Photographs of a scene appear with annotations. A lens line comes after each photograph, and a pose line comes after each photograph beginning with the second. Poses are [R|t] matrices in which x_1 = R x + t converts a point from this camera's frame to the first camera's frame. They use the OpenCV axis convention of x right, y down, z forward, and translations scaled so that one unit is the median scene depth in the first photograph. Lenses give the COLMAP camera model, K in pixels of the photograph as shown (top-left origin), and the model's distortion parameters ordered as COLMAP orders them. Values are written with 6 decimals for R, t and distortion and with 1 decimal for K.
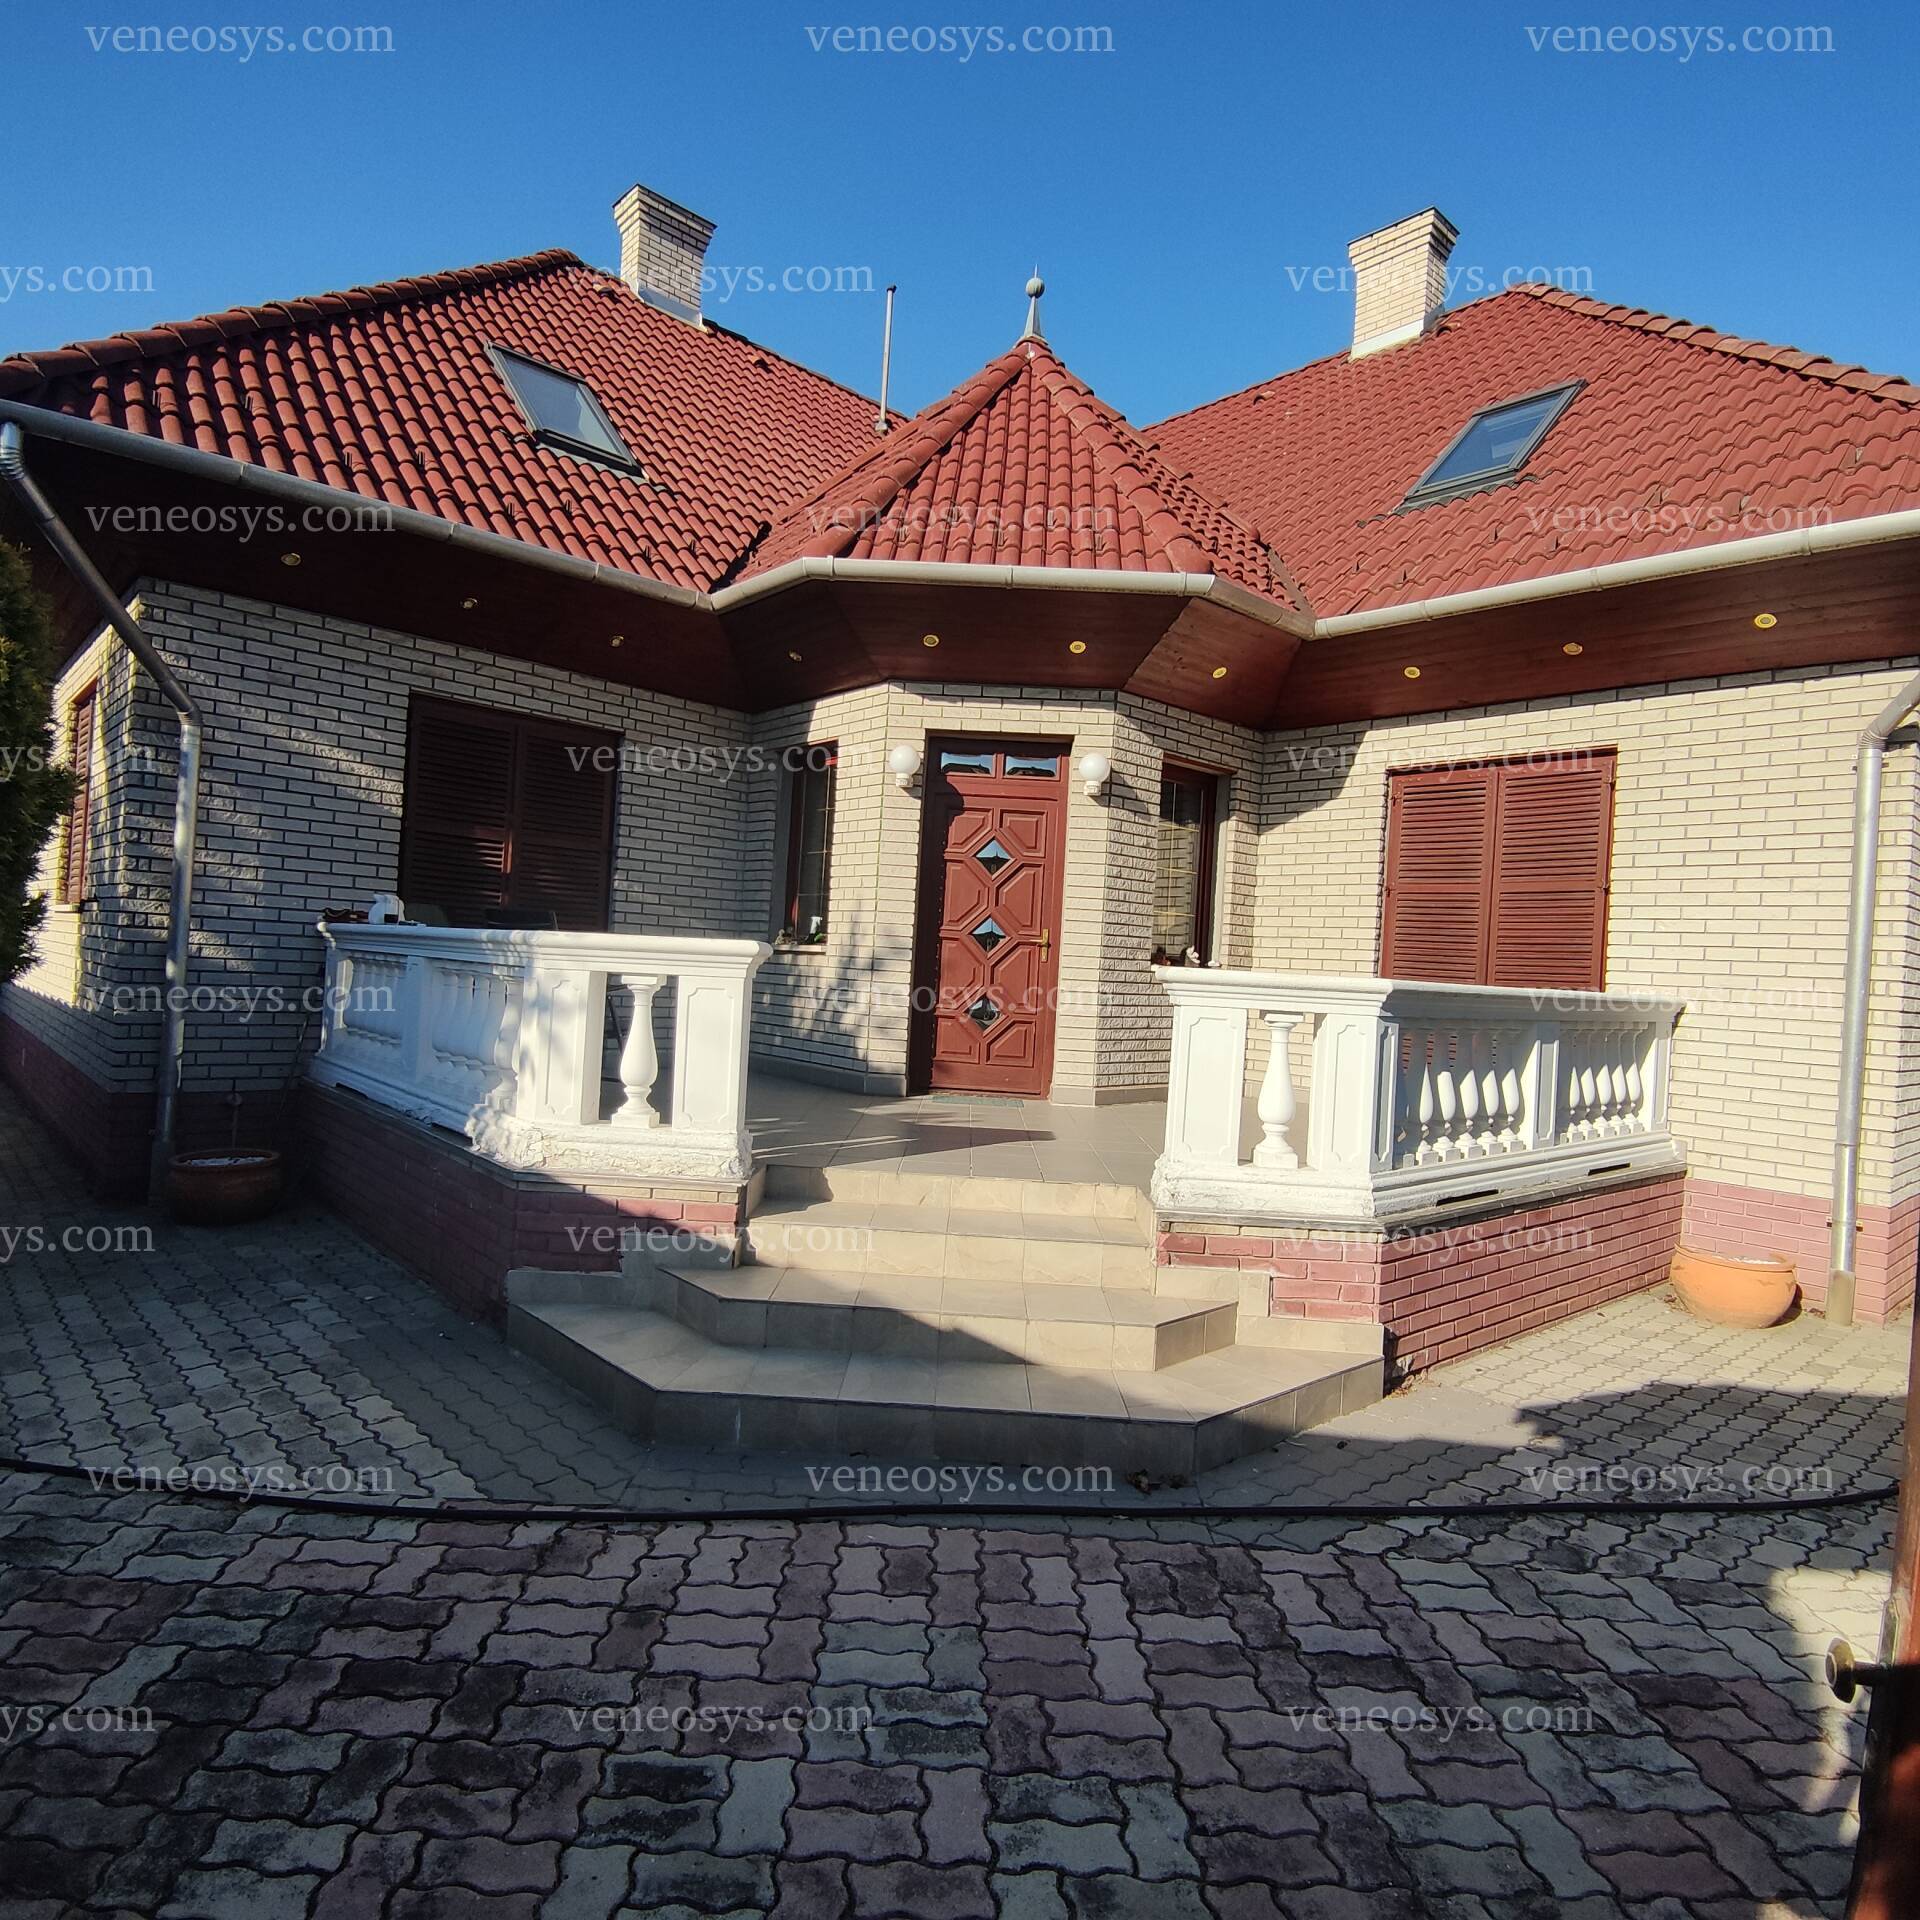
lens RADIAL K [[1180.7, 0, 960.0], [0, 1180.7, 960.0], [0, 0, 1]] dist [-0.001251, -0.000927]
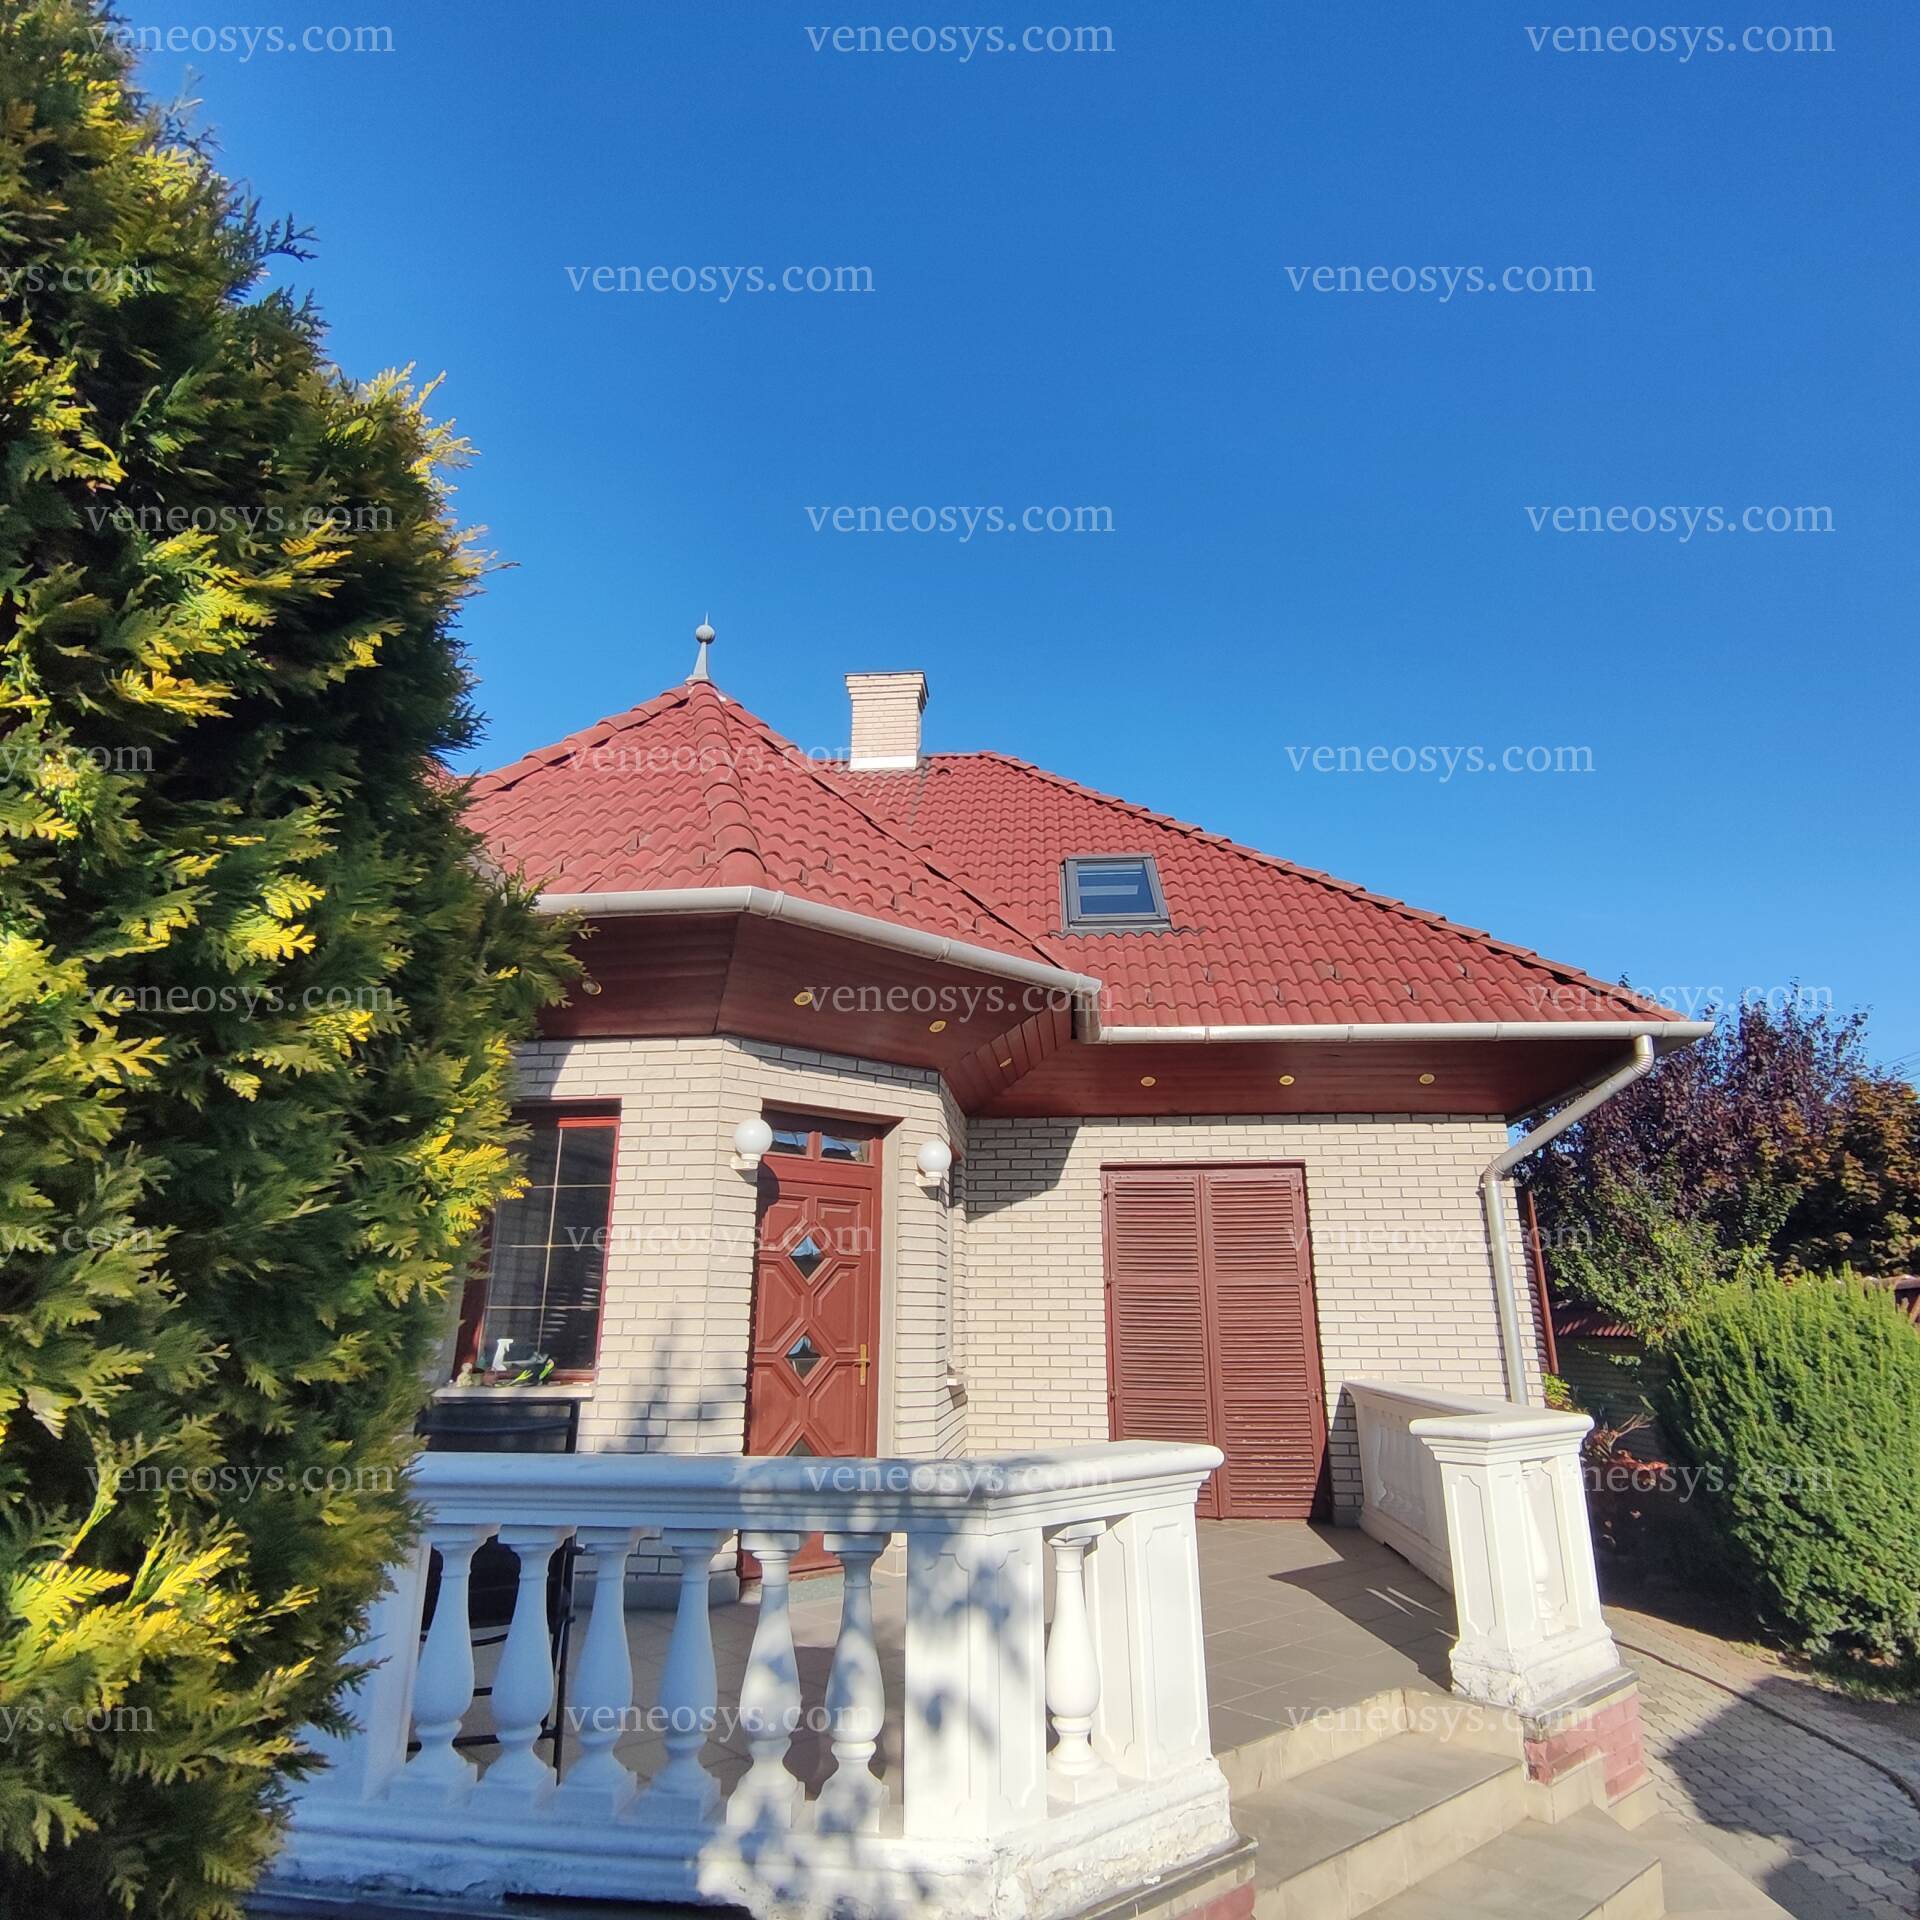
lens RADIAL K [[1155.7, 0, 960.0], [0, 1155.7, 960.0], [0, 0, 1]] dist [0.006130, -0.042848]
pose [[0.756204, 0.151772, 0.636491, -0.439398], [0.028910, 0.964029, -0.264220, -0.070679], [-0.653697, 0.218205, 0.724615, 0.299978]]
